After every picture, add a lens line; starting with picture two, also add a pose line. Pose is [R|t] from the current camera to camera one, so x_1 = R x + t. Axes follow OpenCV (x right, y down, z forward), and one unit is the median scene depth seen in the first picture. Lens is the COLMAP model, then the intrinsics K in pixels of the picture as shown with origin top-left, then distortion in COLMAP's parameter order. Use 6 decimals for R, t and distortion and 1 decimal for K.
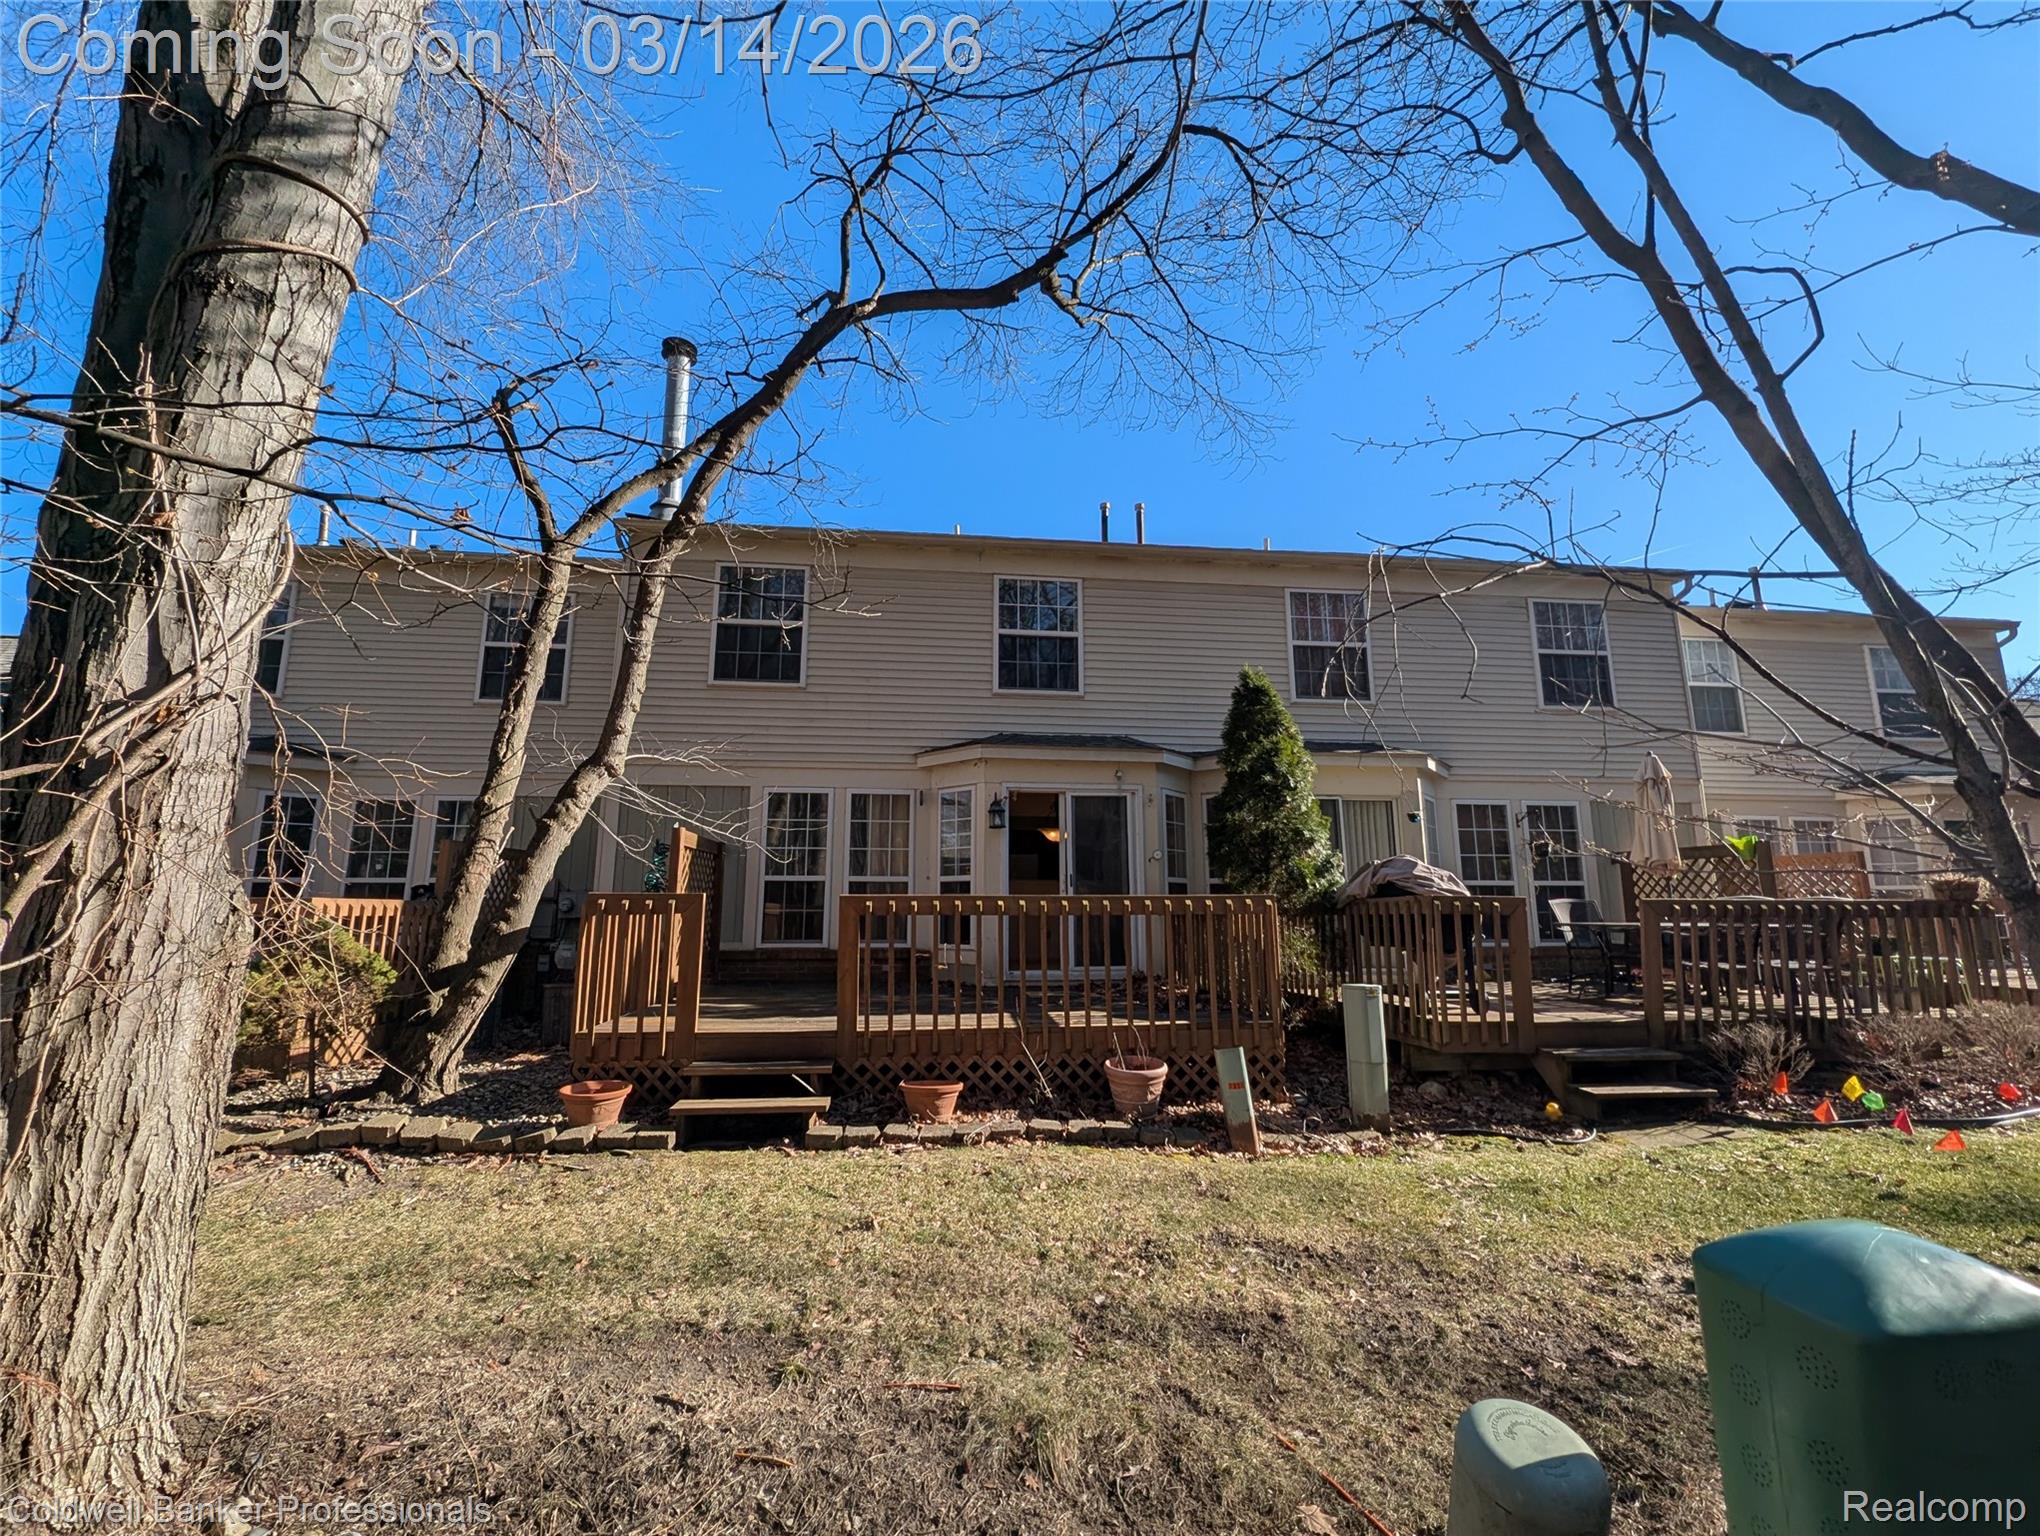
lens RADIAL K [[837.5, 0, 1020.0], [0, 837.5, 768.0], [0, 0, 1]] dist [-0.000325, 0.000341]
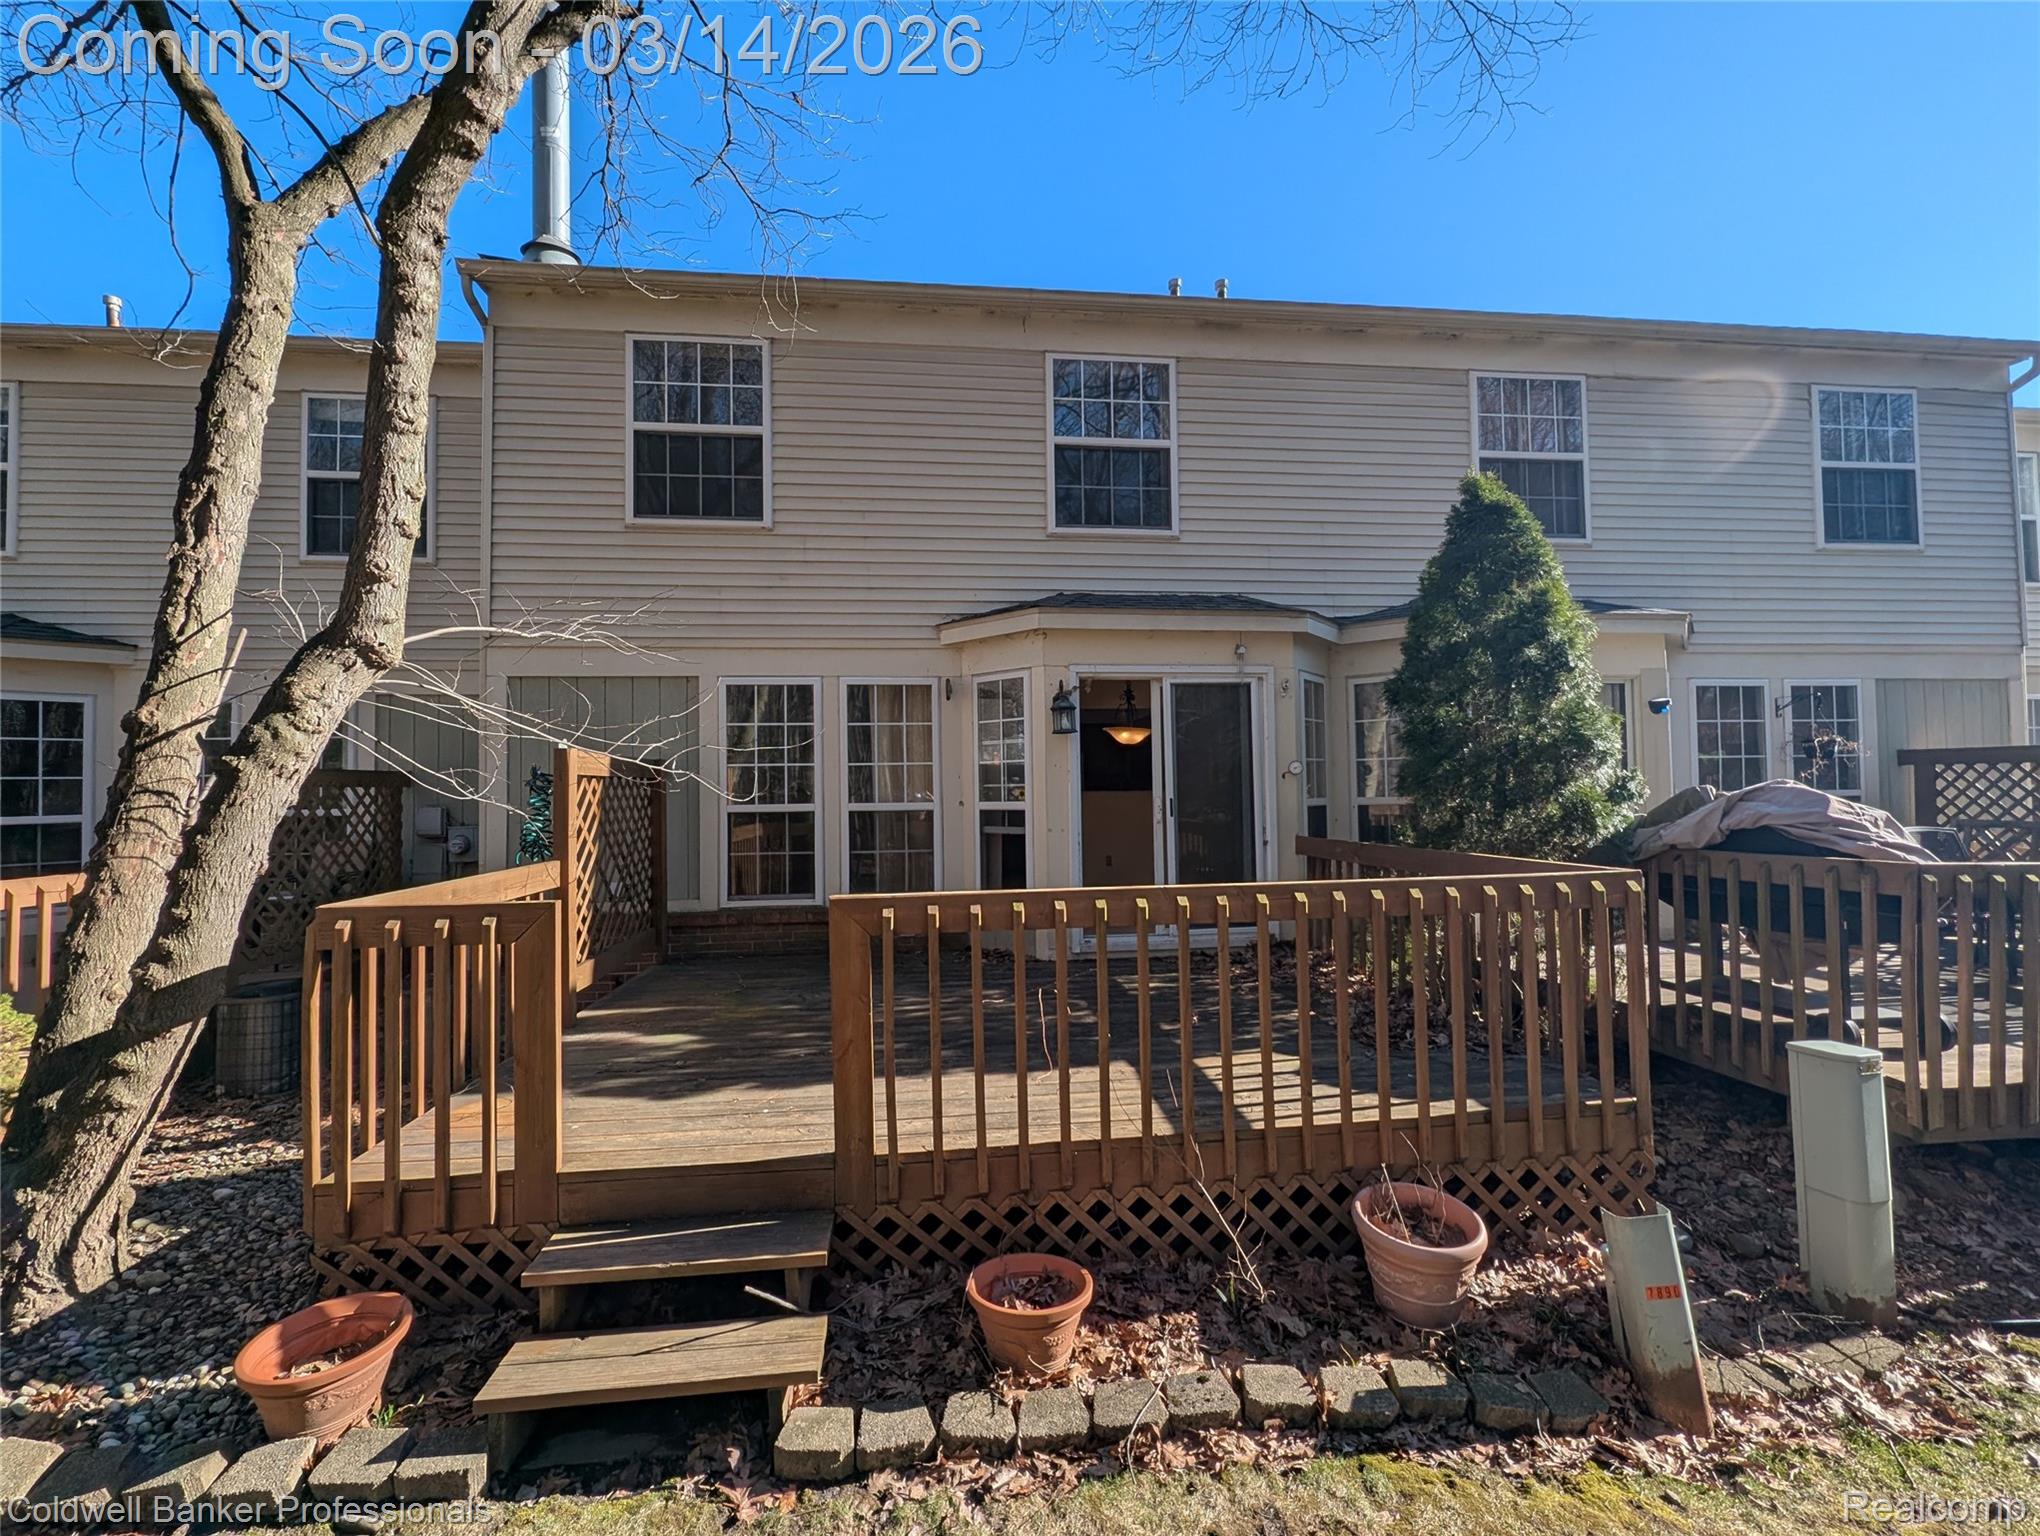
lens RADIAL K [[837.5, 0, 1020.0], [0, 837.5, 768.0], [0, 0, 1]] dist [-0.000325, 0.000341]
pose [[0.999893, -0.014596, -0.000786, -0.071948], [0.014559, 0.989684, 0.142523, 0.003016], [-0.001303, -0.142519, 0.989791, 0.373760]]
